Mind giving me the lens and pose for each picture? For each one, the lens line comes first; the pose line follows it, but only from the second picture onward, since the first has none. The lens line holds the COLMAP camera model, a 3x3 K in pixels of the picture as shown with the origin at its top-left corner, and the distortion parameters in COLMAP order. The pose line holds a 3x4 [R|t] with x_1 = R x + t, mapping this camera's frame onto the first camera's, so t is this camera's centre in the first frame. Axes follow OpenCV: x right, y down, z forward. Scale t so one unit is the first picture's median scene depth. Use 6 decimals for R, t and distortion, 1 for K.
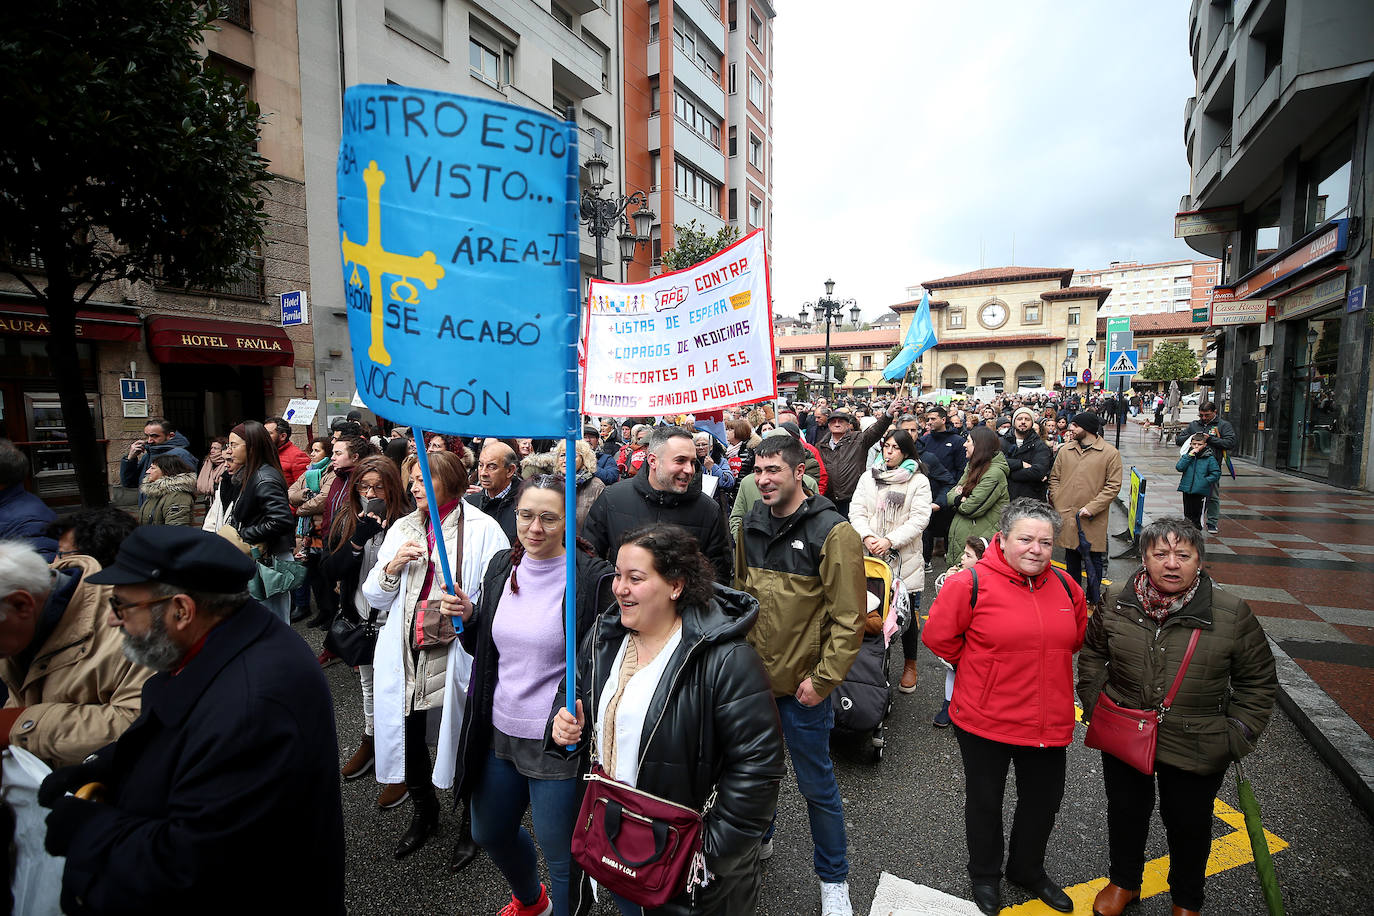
lens RADIAL K [[651.1, 0, 692.0], [0, 651.1, 471.5], [0, 0, 1]] dist [-0.036680, 0.011238]
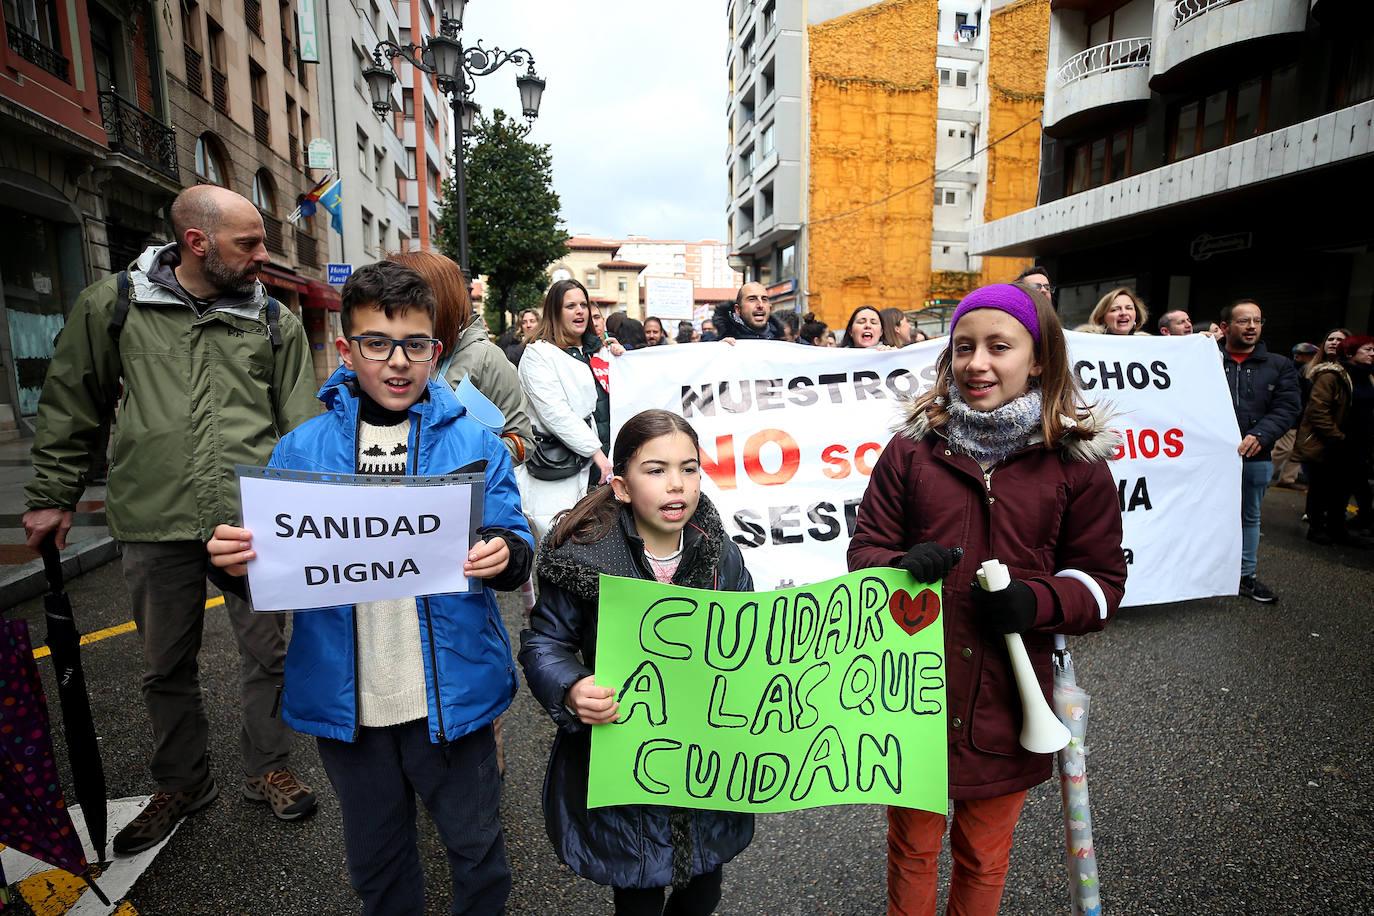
lens RADIAL K [[651.1, 0, 692.0], [0, 651.1, 471.5], [0, 0, 1]] dist [-0.036680, 0.011238]
pose [[0.787045, -0.093577, 0.609757, -0.100597], [0.049268, 0.994806, 0.089075, 0.014264], [-0.614925, -0.040065, 0.787567, -0.088798]]
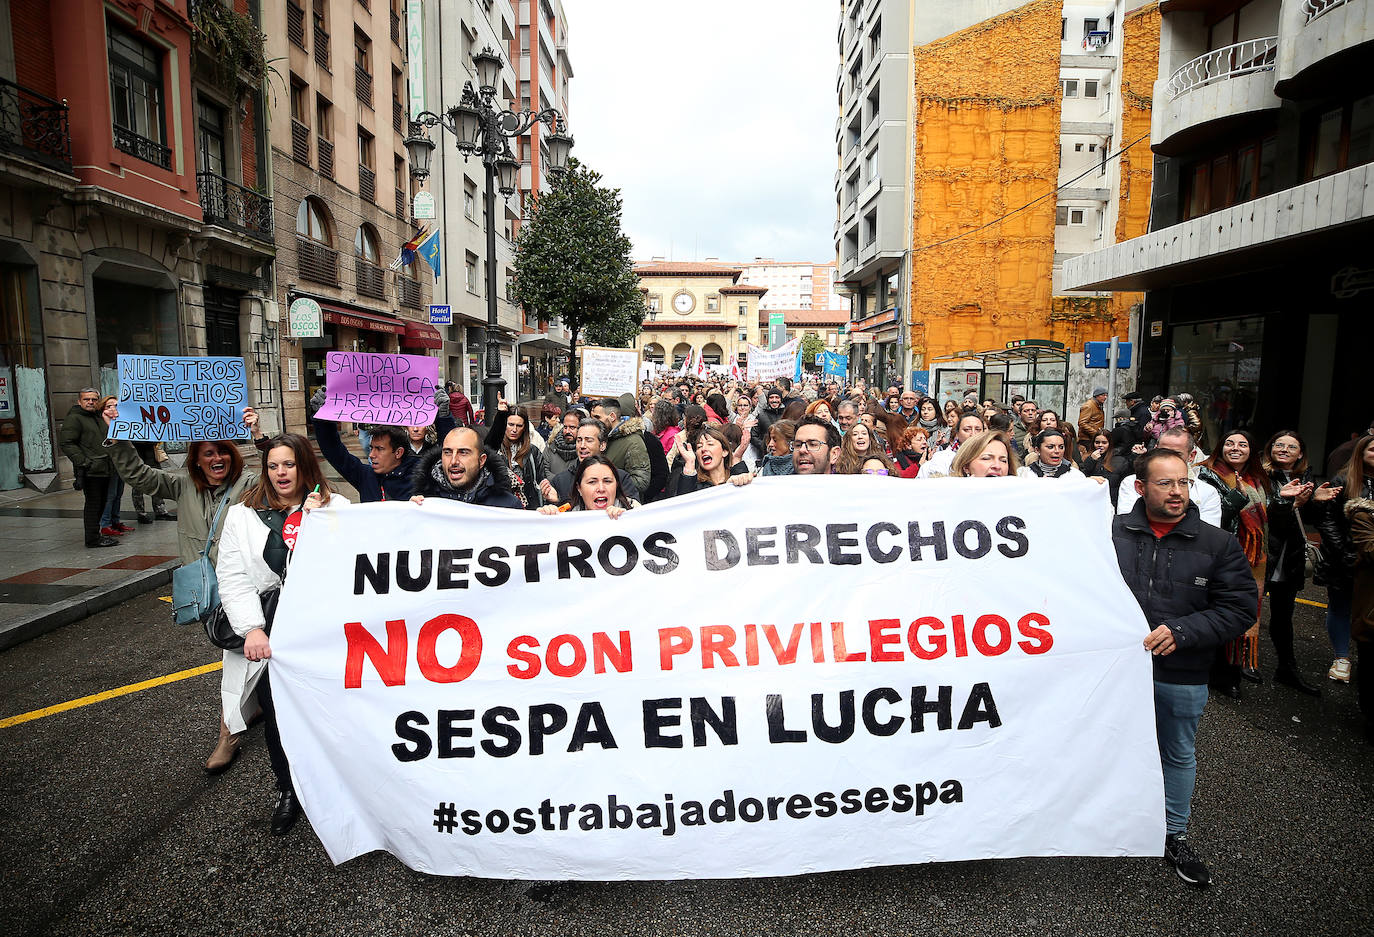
lens RADIAL K [[652.2, 0, 690.3], [0, 652.2, 468.0], [0, 0, 1]] dist [-0.040305, 0.010751]
pose [[0.889770, -0.046056, 0.454080, -0.088098], [0.028947, 0.998587, 0.044562, 0.010431], [-0.455490, -0.026506, 0.889846, -0.091839]]
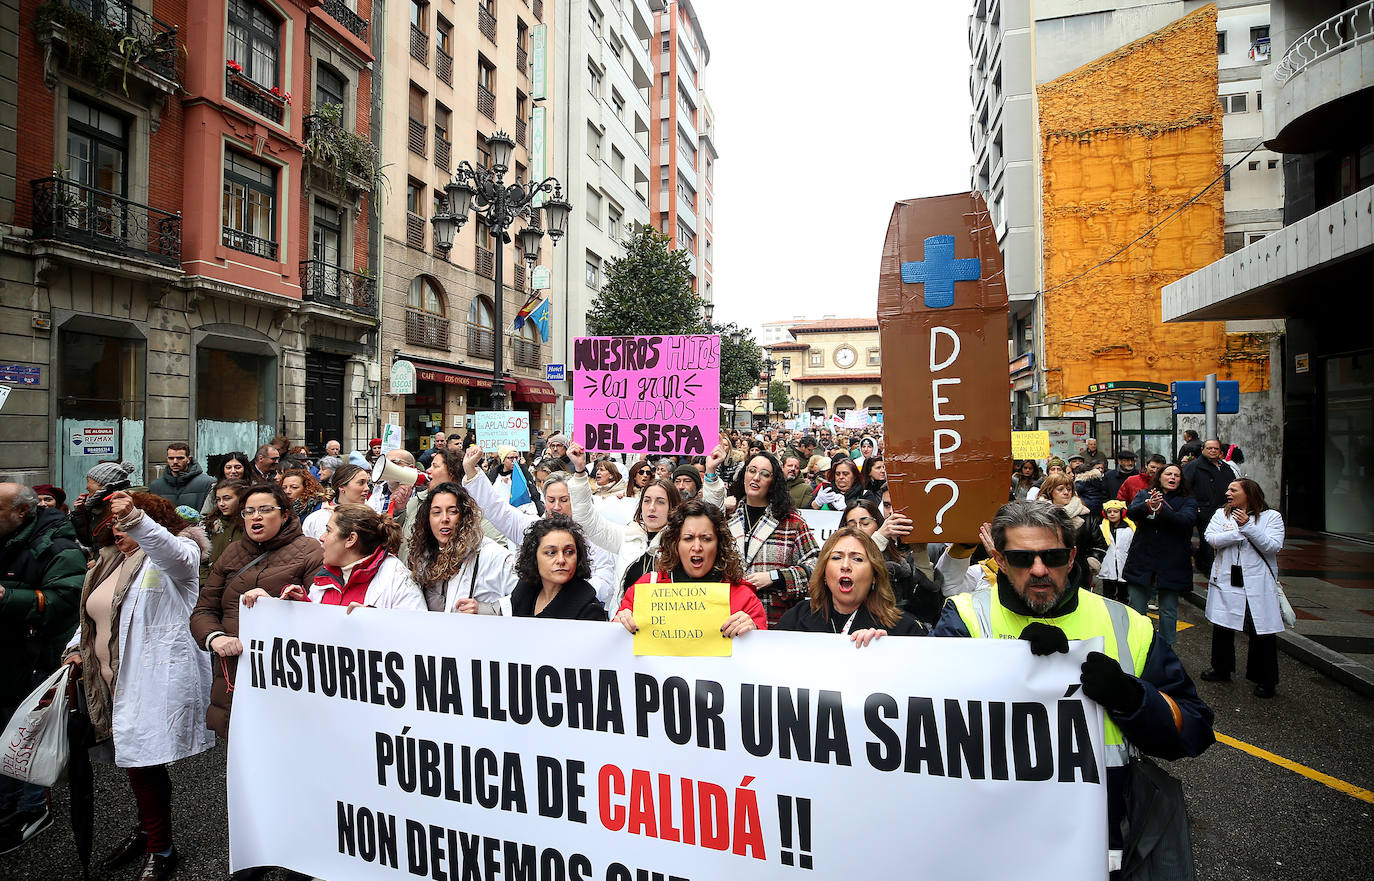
lens RADIAL K [[627.0, 0, 687.0], [0, 627.0, 440.5], [0, 0, 1]] dist [-0.042359, 0.012827]
pose [[0.979962, 0.010483, 0.198909, -0.065263], [0.005665, 0.996743, -0.080442, 0.010326], [-0.199105, 0.079957, 0.976711, -0.092809]]
